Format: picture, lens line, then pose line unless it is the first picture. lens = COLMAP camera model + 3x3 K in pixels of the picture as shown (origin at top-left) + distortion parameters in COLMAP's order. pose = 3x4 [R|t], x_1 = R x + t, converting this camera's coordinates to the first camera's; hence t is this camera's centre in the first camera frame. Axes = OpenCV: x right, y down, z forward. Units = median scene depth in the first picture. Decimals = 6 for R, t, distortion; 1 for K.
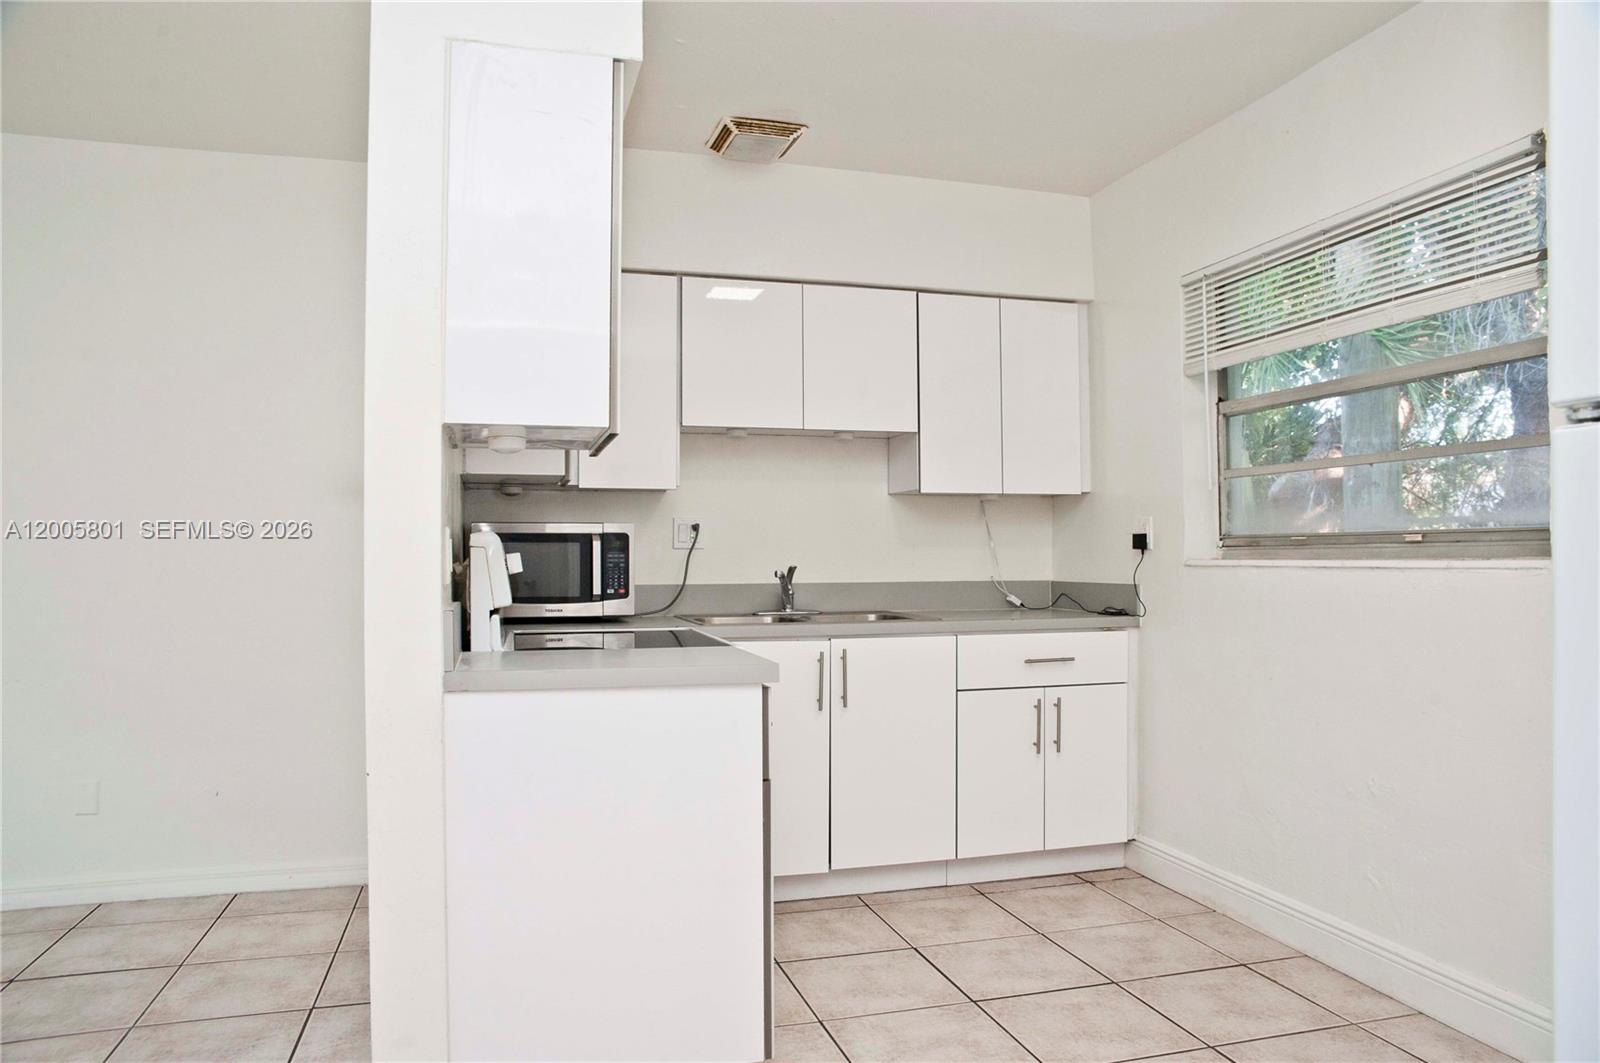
lens RADIAL K [[1093.4, 0, 797.6], [0, 1093.4, 542.3], [0, 0, 1]] dist [-0.116824, 0.095082]
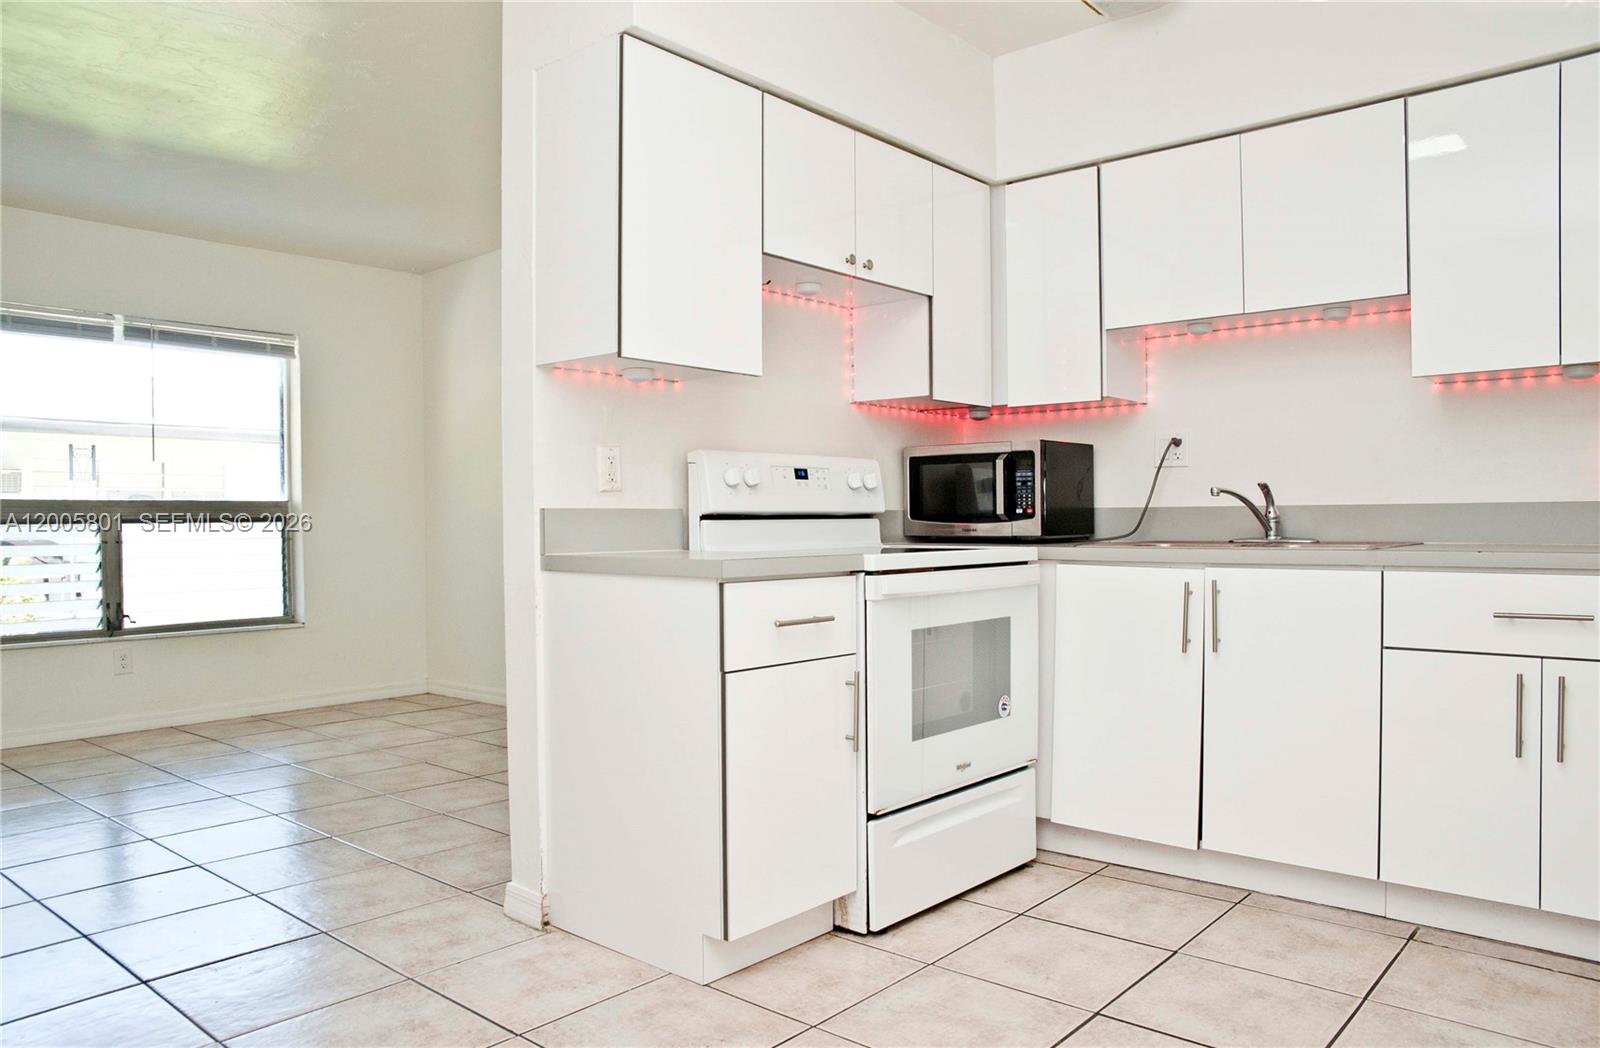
lens RADIAL K [[1112.6, 0, 796.8], [0, 1112.6, 541.9], [0, 0, 1]] dist [-0.116944, 0.095183]
pose [[0.550482, 0.016886, -0.834676, 0.541726], [0.017959, 0.999325, 0.032062, 0.037195], [0.834654, -0.032640, 0.549807, 0.291460]]
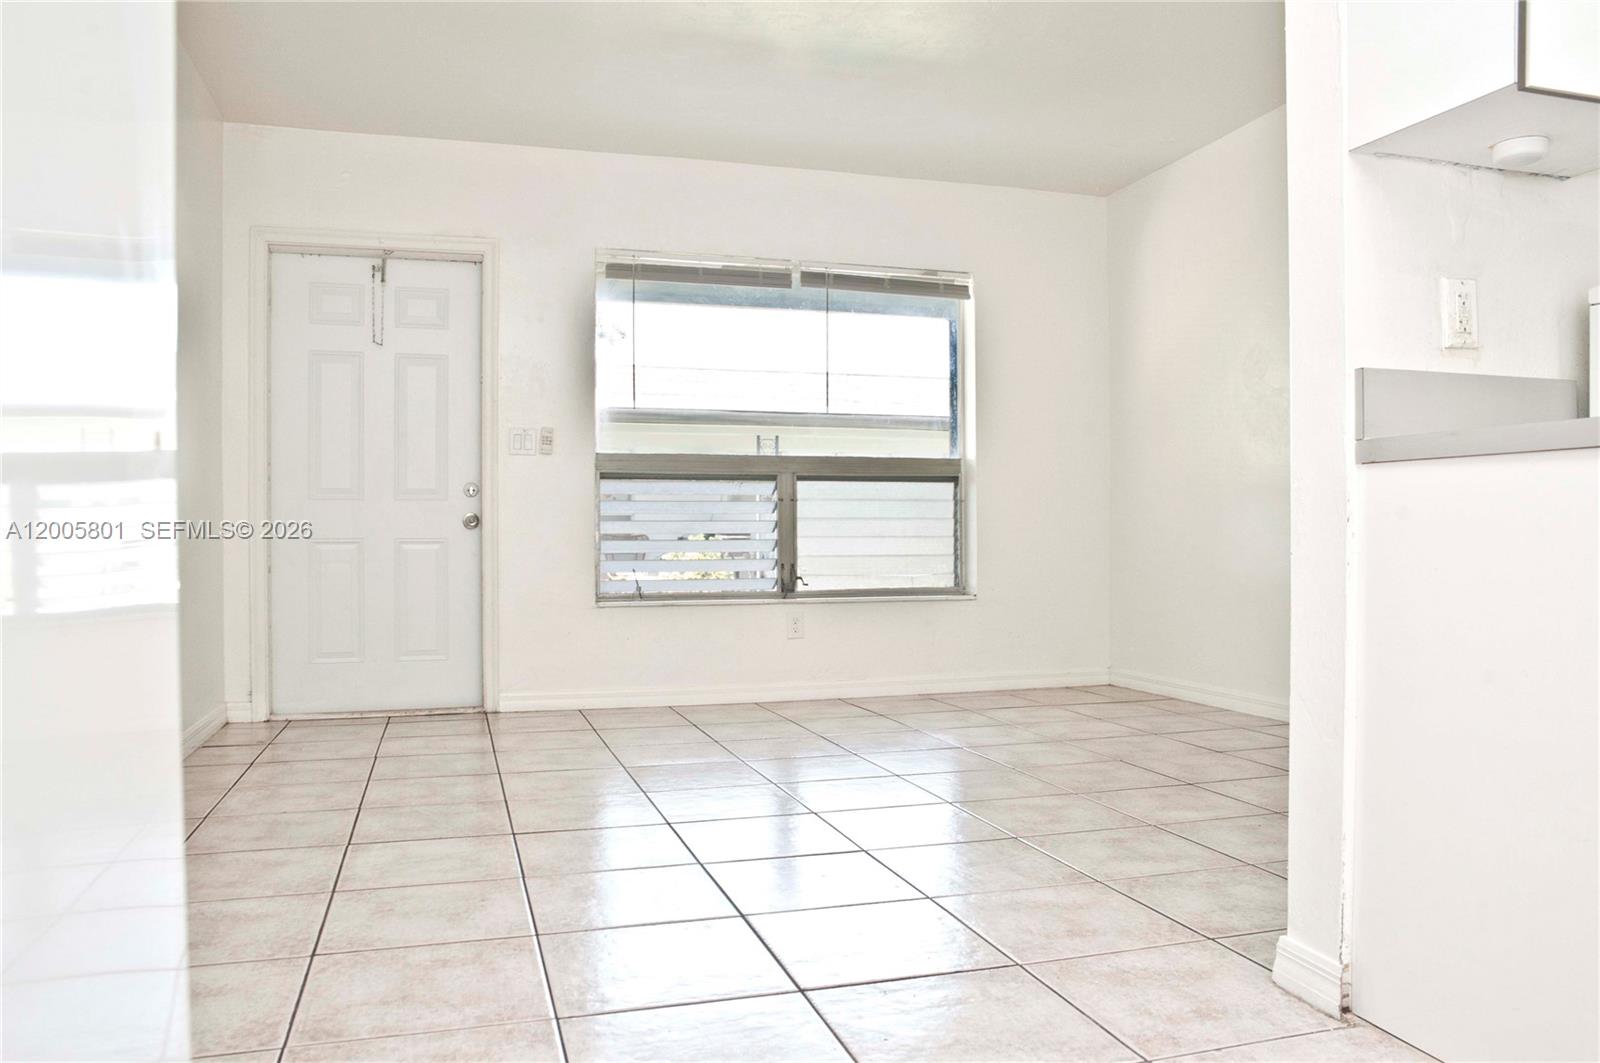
lens RADIAL K [[1177.9, 0, 797.4], [0, 1177.9, 540.4], [0, 0, 1]] dist [-0.130416, 0.107645]
pose [[0.020675, 0.015496, -0.999666, 0.320949], [0.016556, 0.999737, 0.015839, 0.099435], [0.999649, -0.016878, 0.020413, 0.300929]]
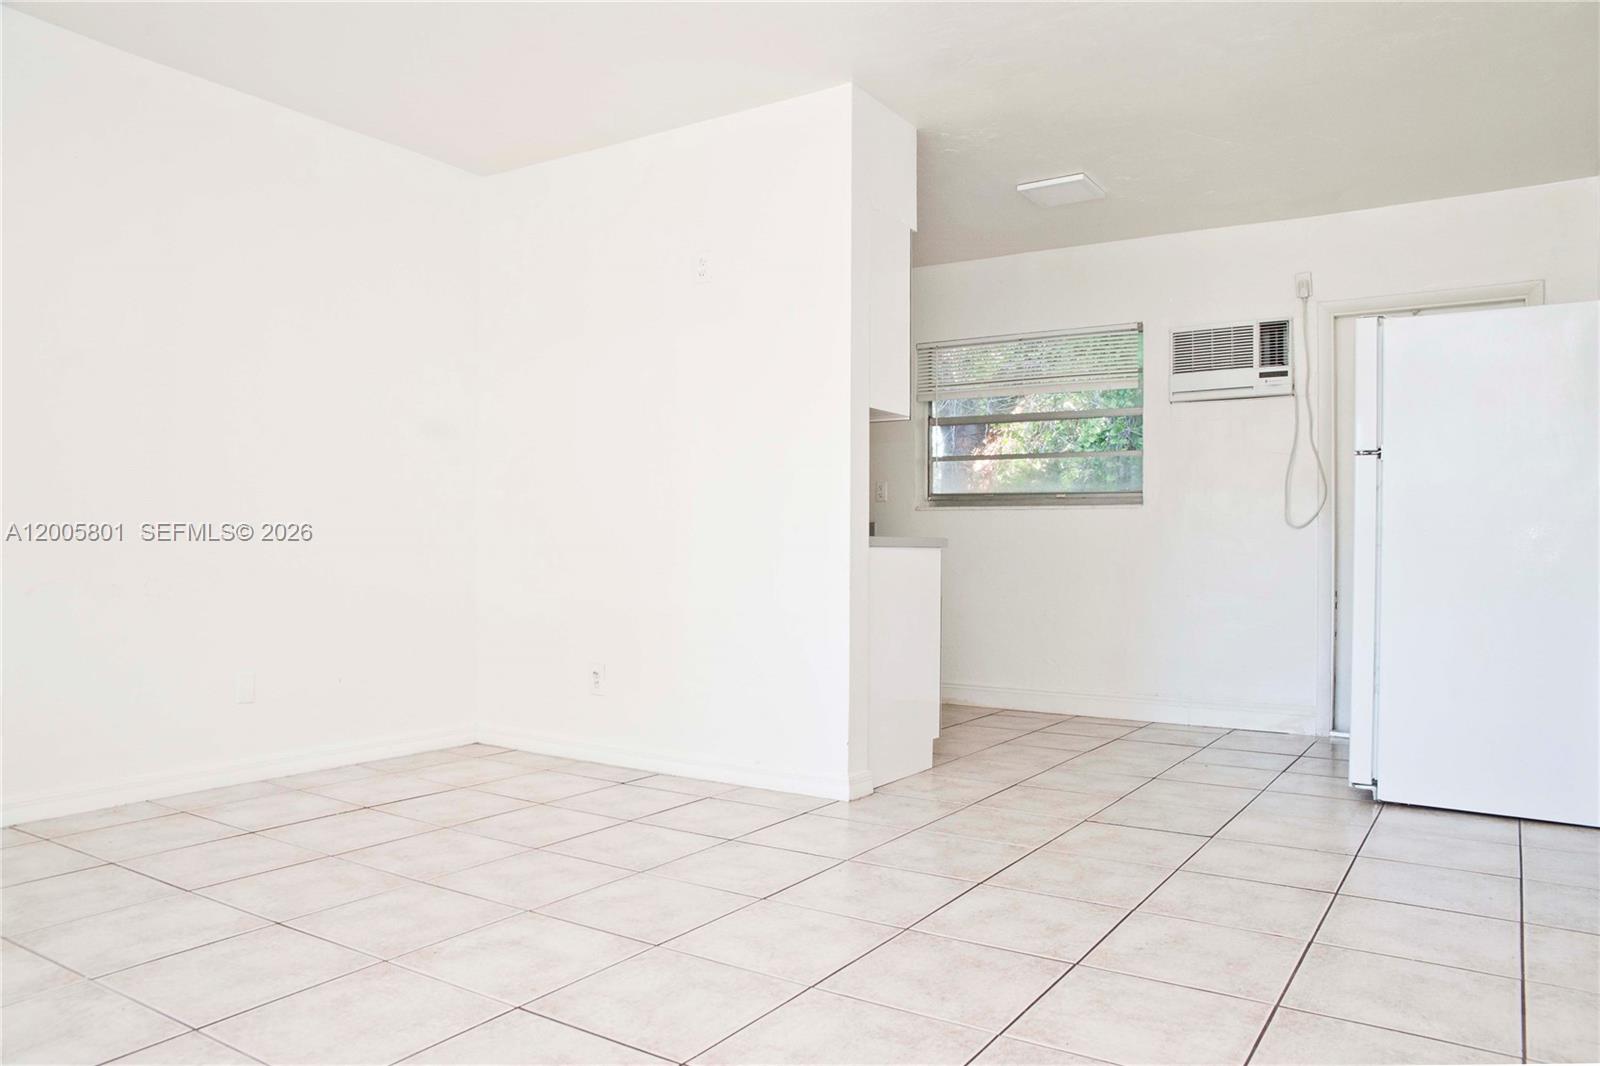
lens RADIAL K [[1093.4, 0, 797.6], [0, 1093.4, 543.8], [0, 0, 1]] dist [-0.116824, 0.095082]
pose [[0.763010, 0.010663, 0.646299, -0.955300], [-0.023574, 0.999658, 0.011338, 0.063696], [-0.645957, -0.023887, 0.763000, -0.237041]]
